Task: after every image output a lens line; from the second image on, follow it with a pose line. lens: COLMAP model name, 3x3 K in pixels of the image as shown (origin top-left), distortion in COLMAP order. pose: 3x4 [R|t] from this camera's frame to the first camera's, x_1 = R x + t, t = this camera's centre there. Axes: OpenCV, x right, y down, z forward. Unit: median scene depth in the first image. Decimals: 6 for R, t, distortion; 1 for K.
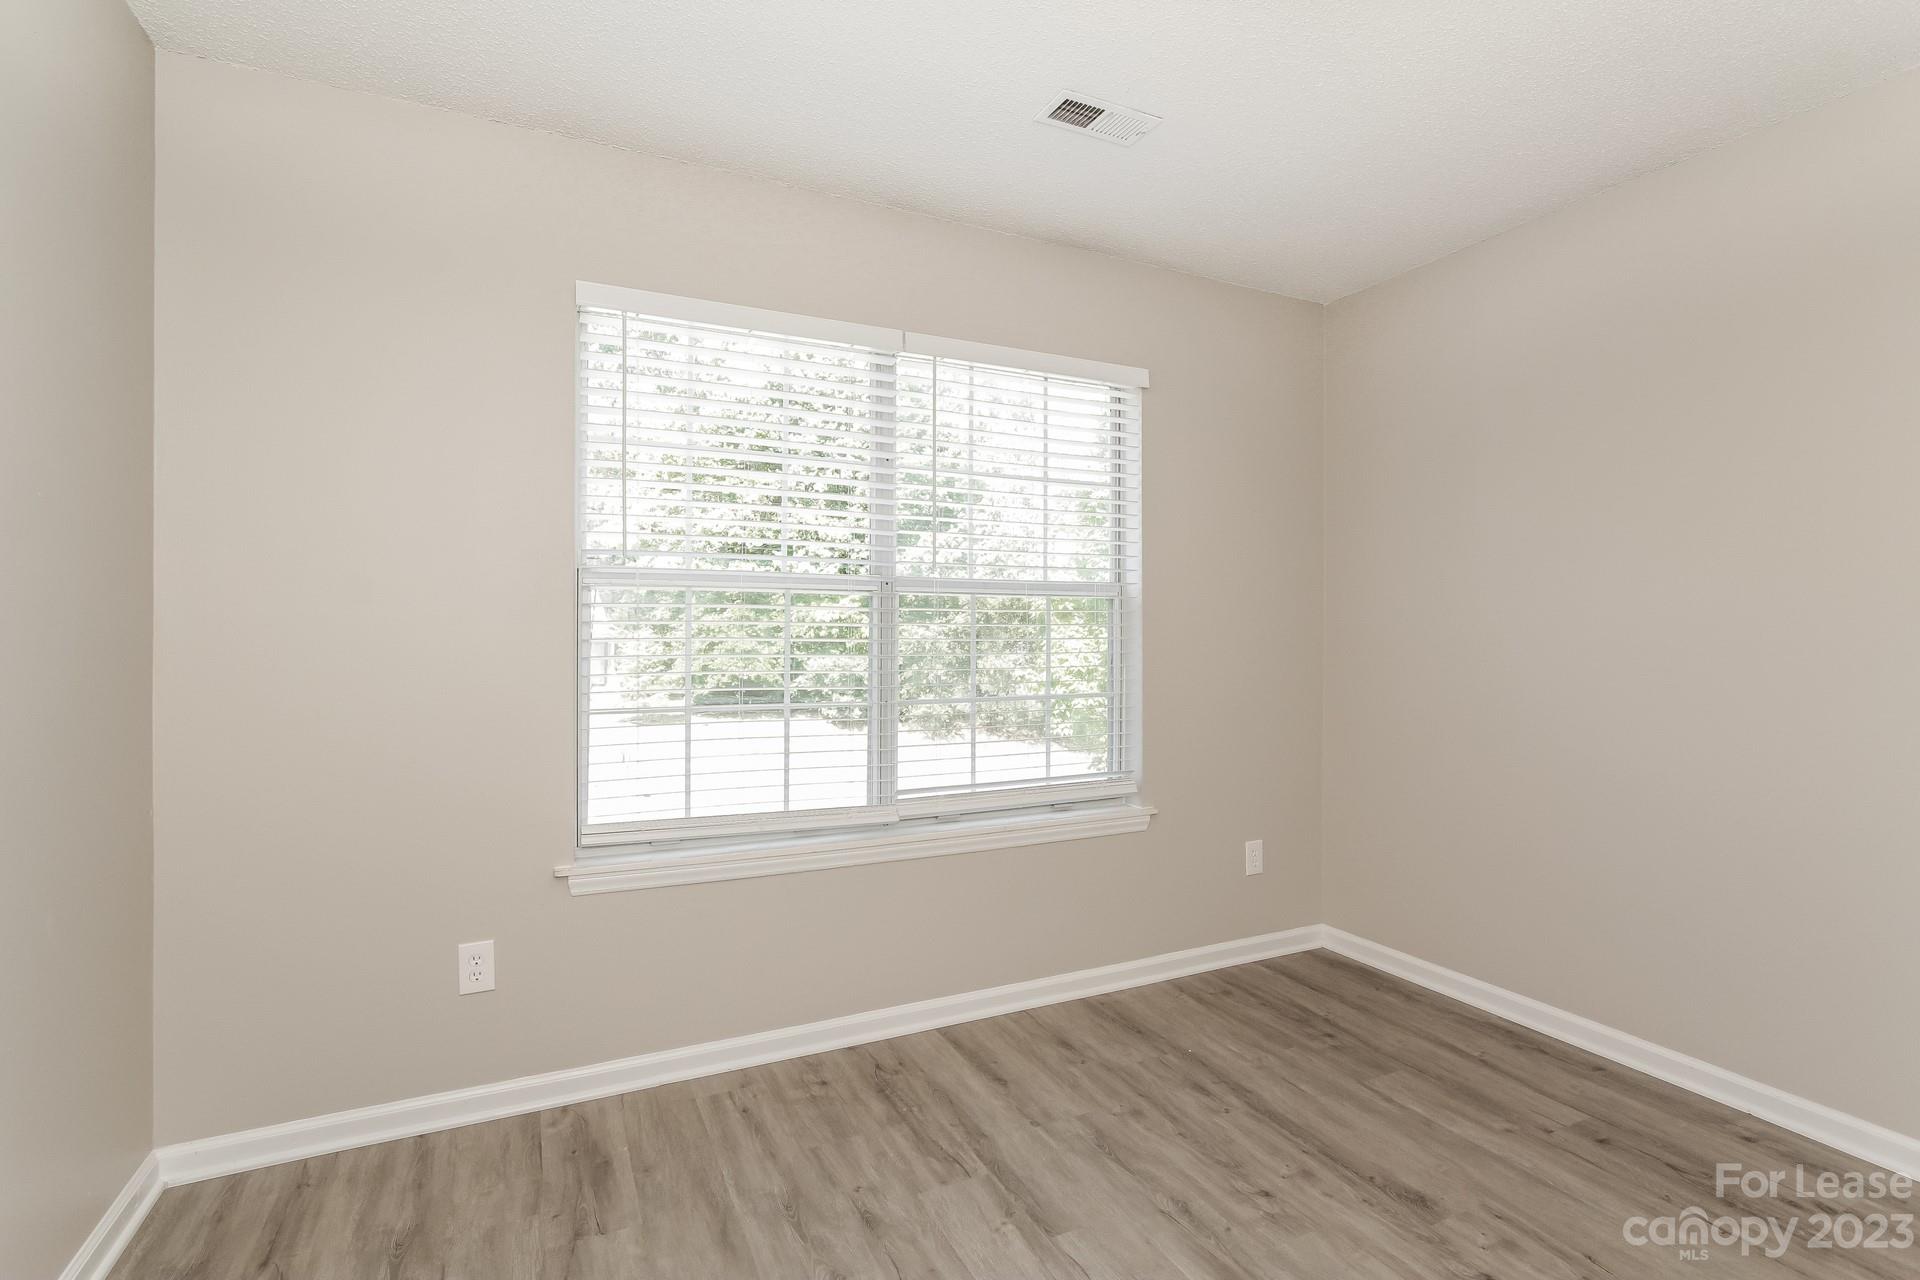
lens RADIAL K [[879.9, 0, 956.6], [0, 879.9, 629.6], [0, 0, 1]] dist [0.002199, 0.001653]
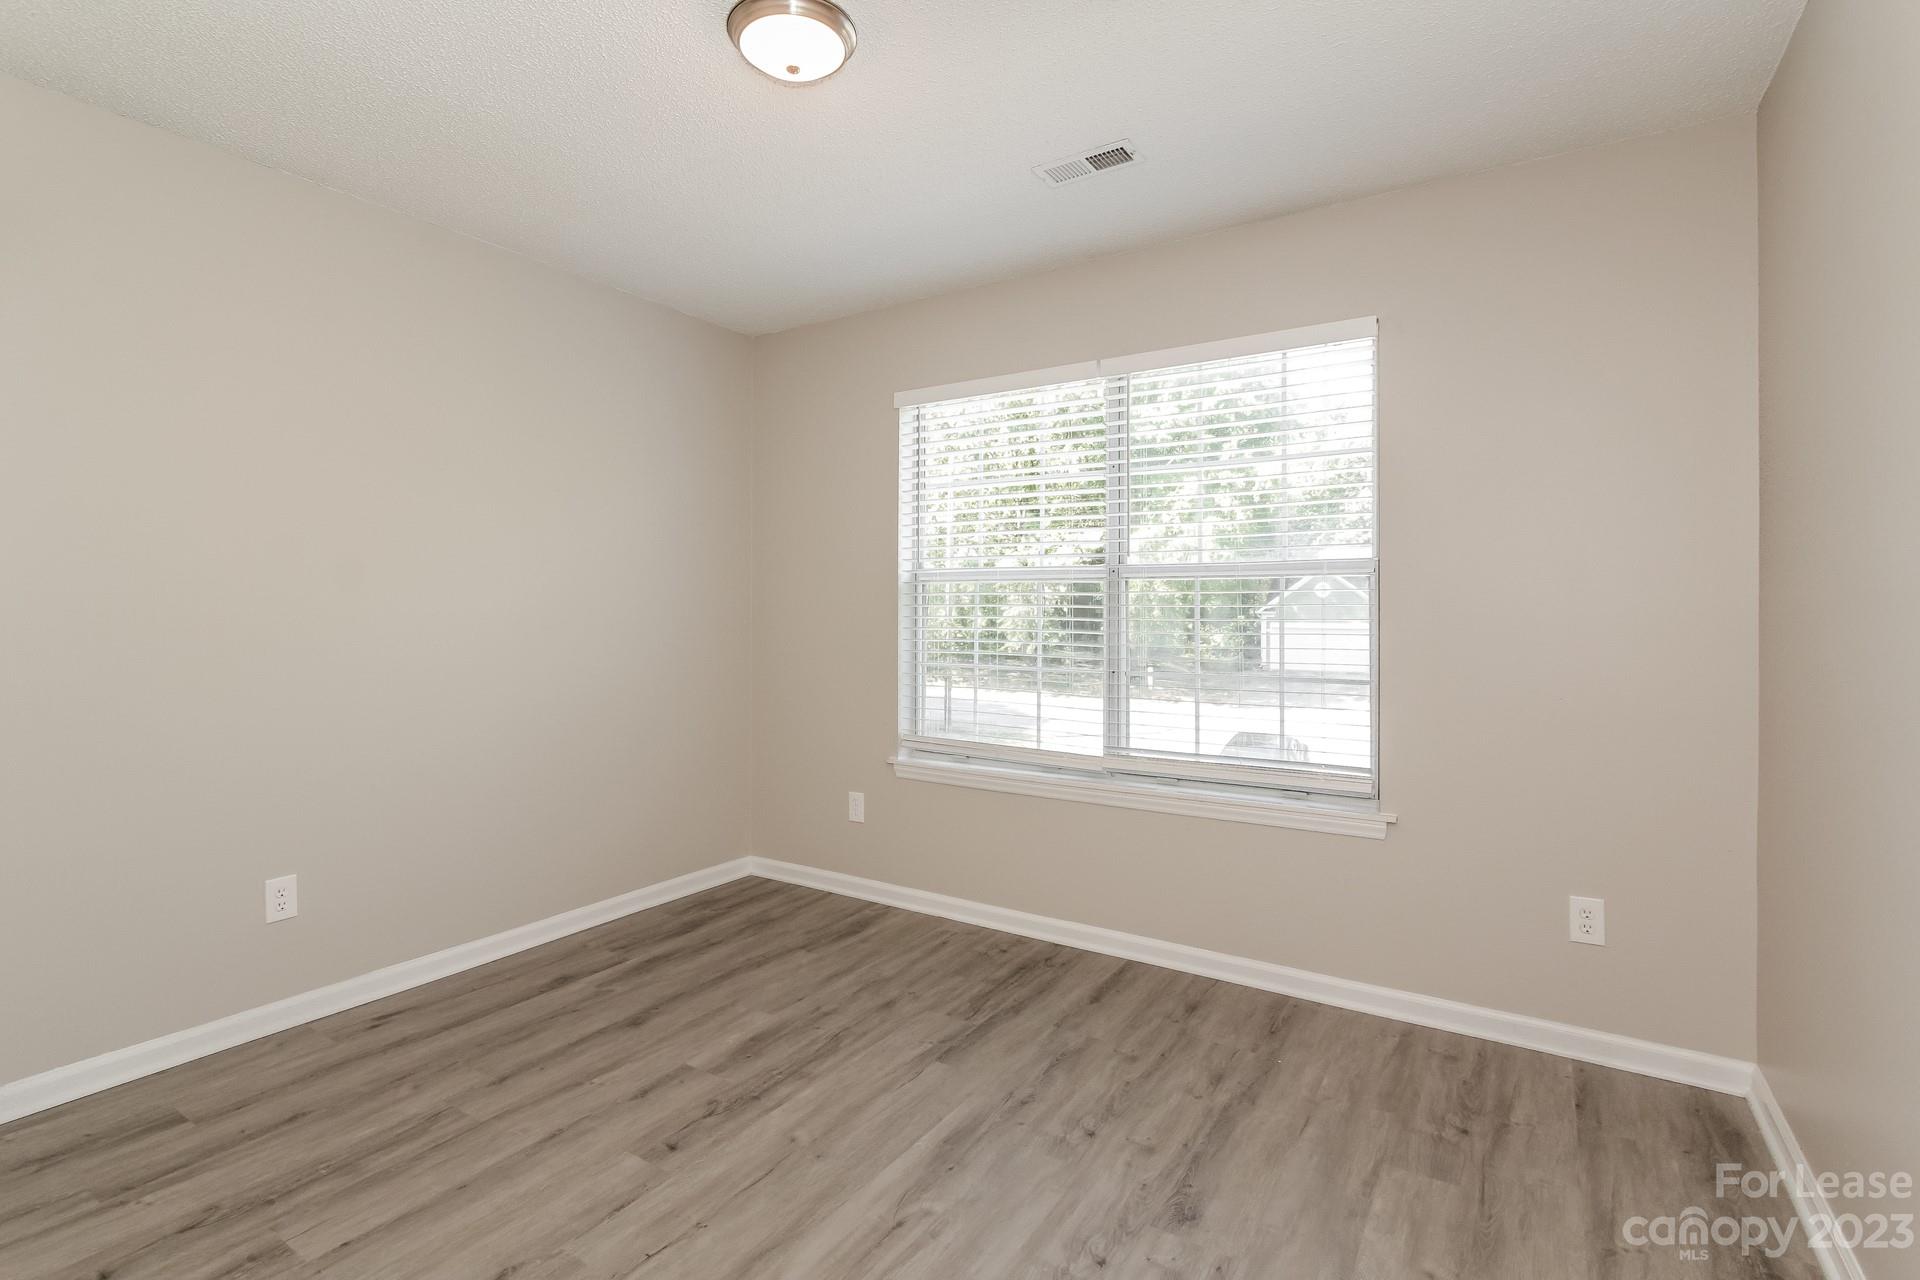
lens RADIAL K [[879.9, 0, 947.8], [0, 879.9, 629.3], [0, 0, 1]] dist [0.002199, 0.001653]
pose [[0.524732, 0.012034, -0.851182, 0.930745], [0.000655, 0.999894, 0.014540, 0.013609], [0.851267, -0.008187, 0.524668, 0.242614]]
